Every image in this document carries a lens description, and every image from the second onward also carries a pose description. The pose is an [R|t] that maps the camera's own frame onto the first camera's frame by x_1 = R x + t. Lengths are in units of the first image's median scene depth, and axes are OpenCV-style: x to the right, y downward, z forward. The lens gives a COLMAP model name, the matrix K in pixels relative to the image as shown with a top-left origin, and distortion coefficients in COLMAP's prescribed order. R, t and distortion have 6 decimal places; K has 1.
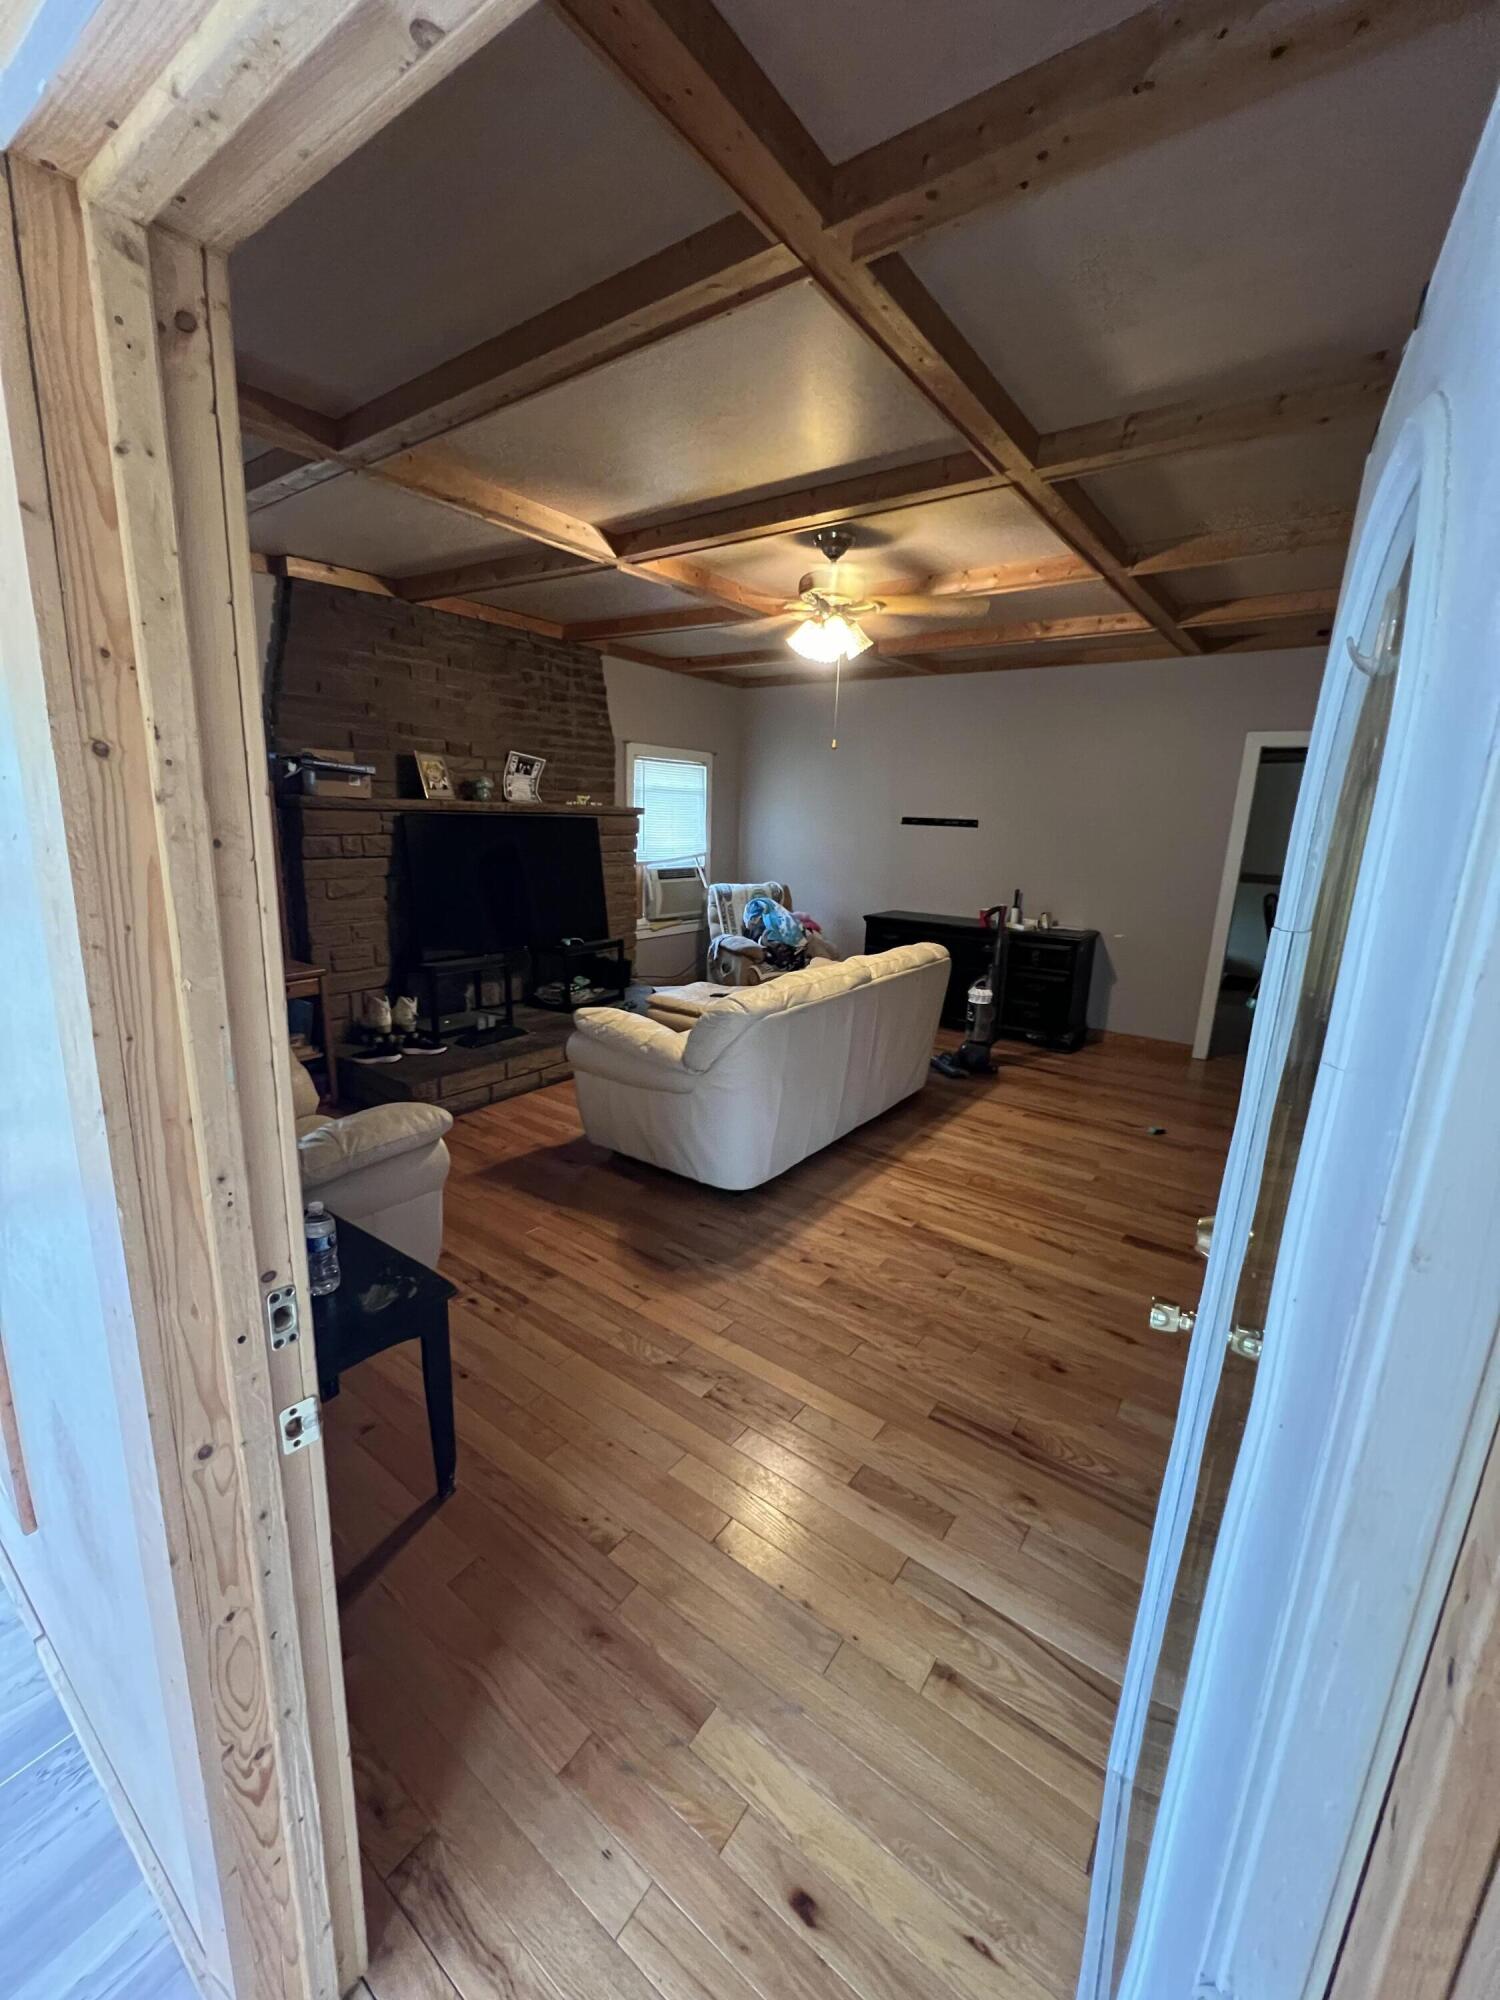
lens RADIAL K [[799.7, 0, 743.2], [0, 799.7, 998.8], [0, 0, 1]] dist [-0.004293, -0.000680]
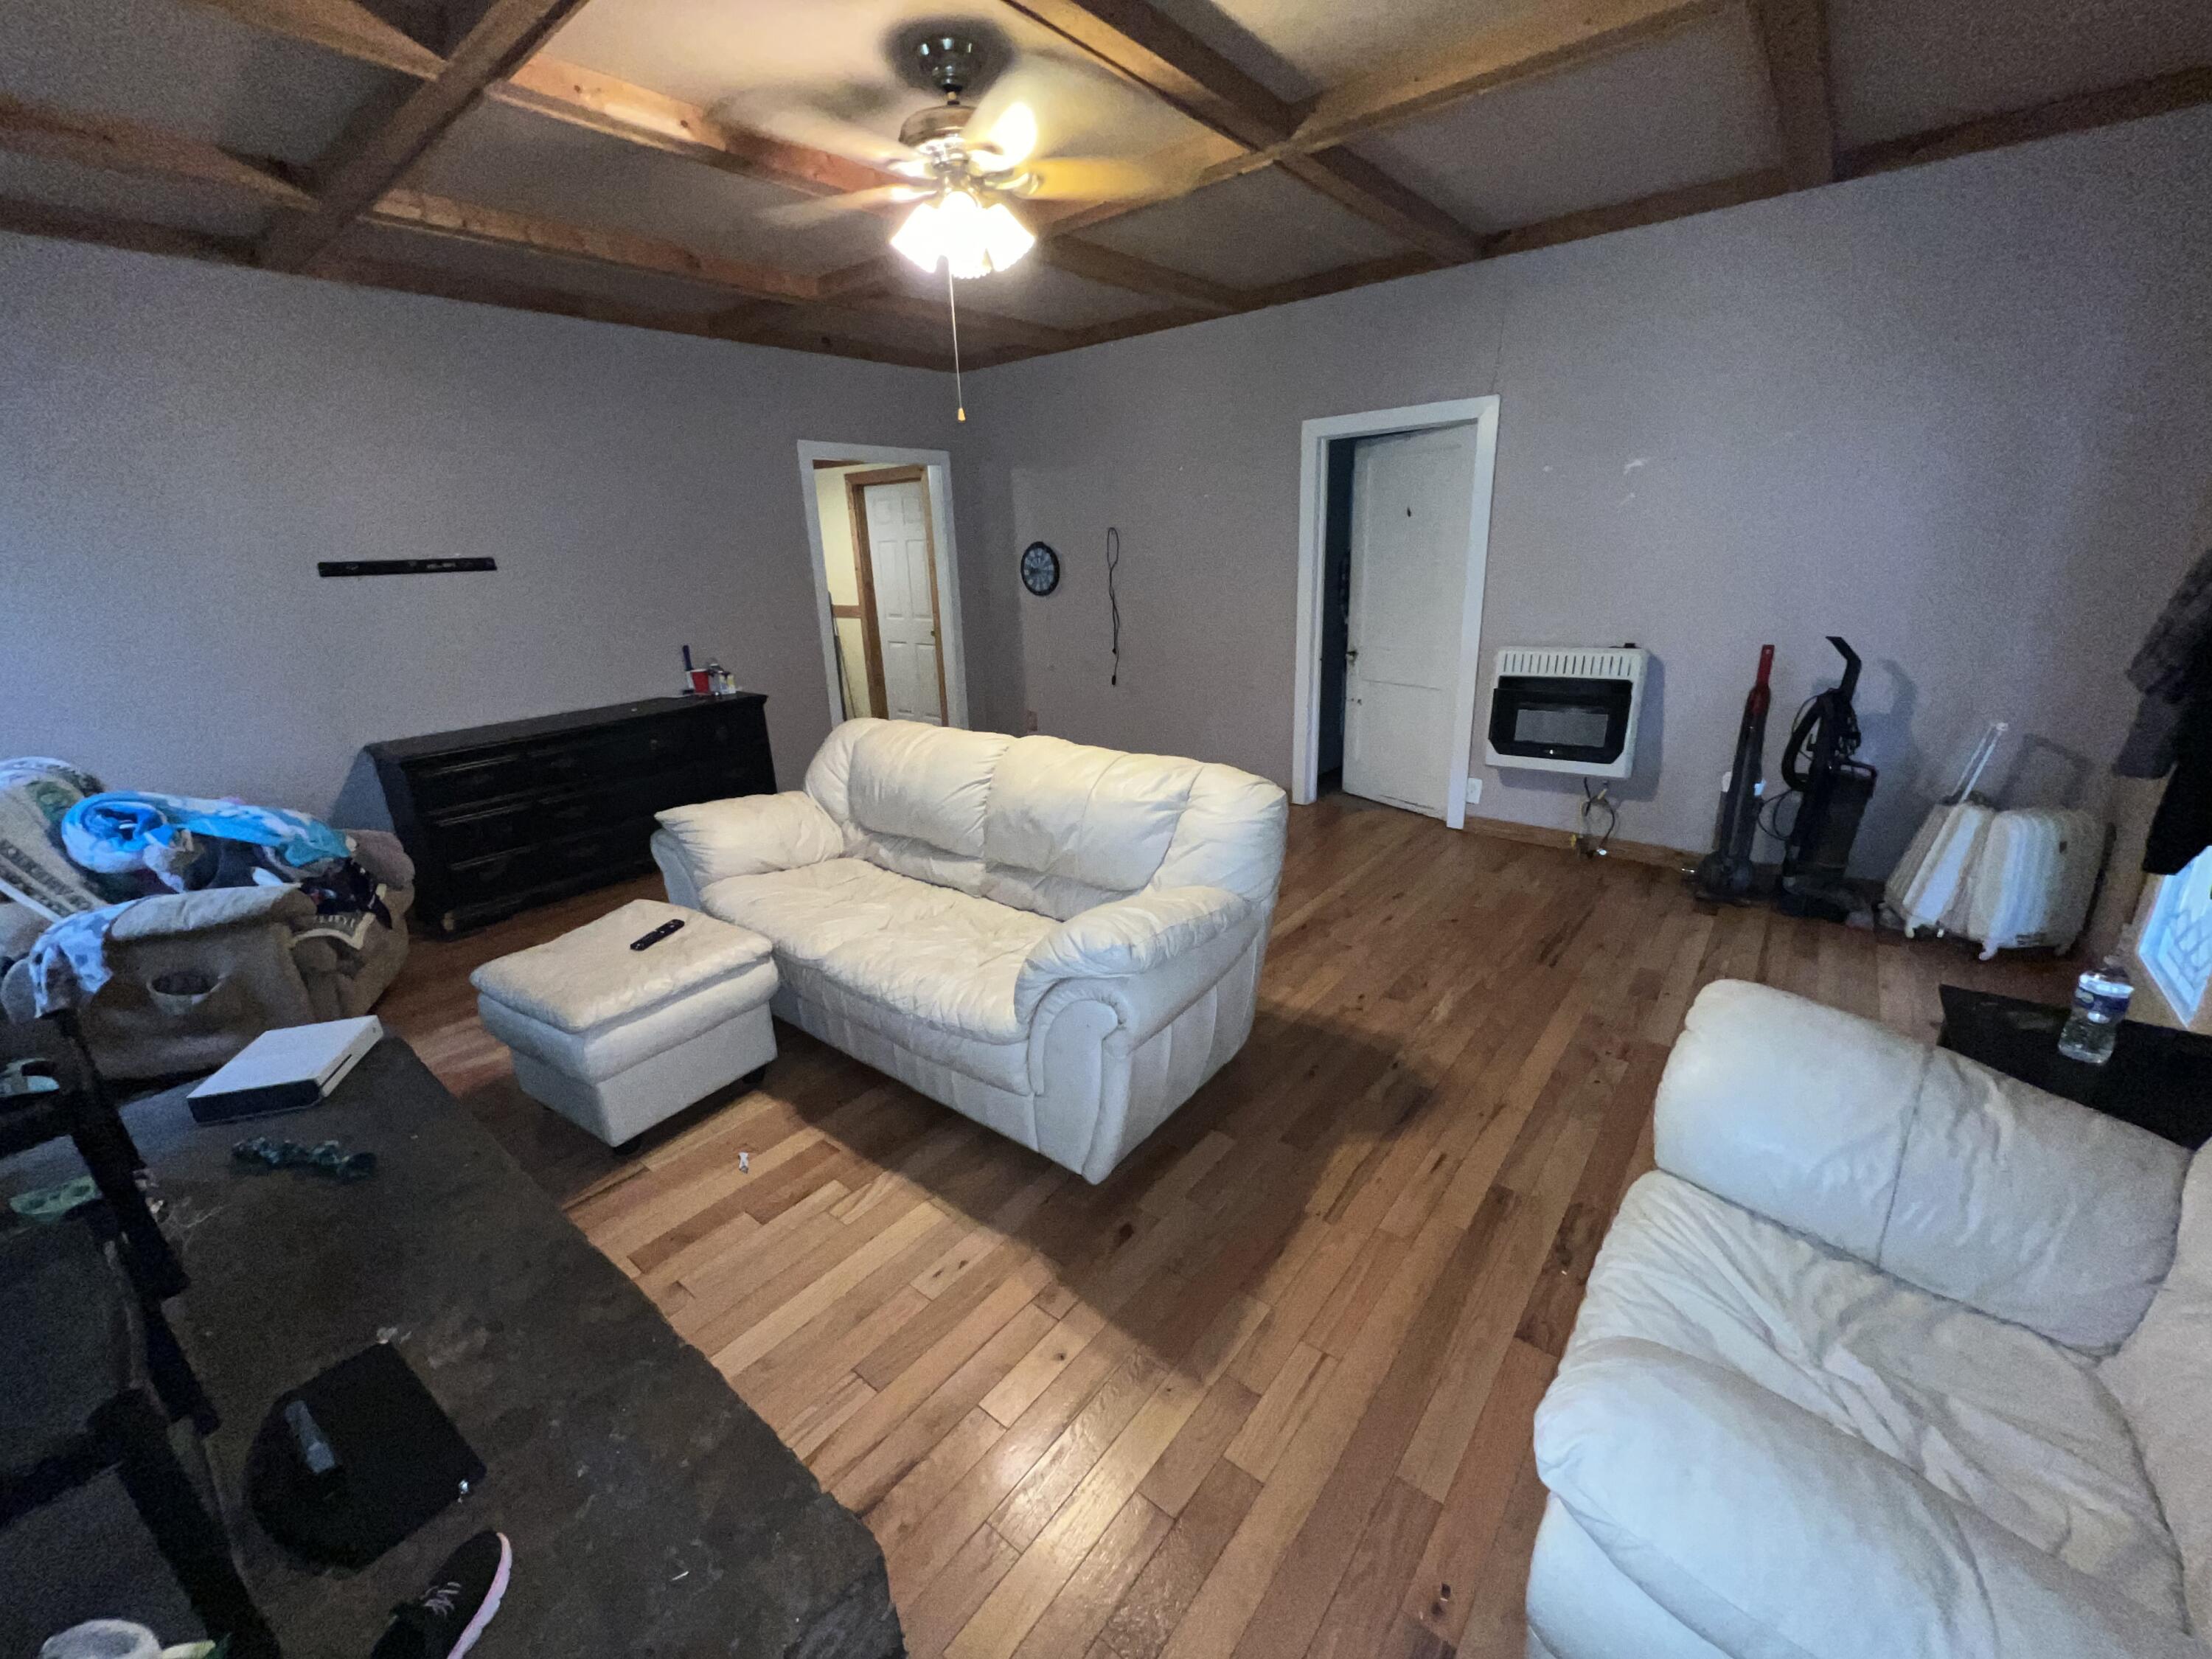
lens RADIAL K [[884.5, 0, 1101.6], [0, 884.5, 831.9], [0, 0, 1]] dist [-0.004293, -0.000680]
pose [[0.038868, -0.345400, 0.937650, -0.631338], [0.268907, 0.907358, 0.323095, -0.206554], [-0.962382, 0.239582, 0.128148, 0.846606]]
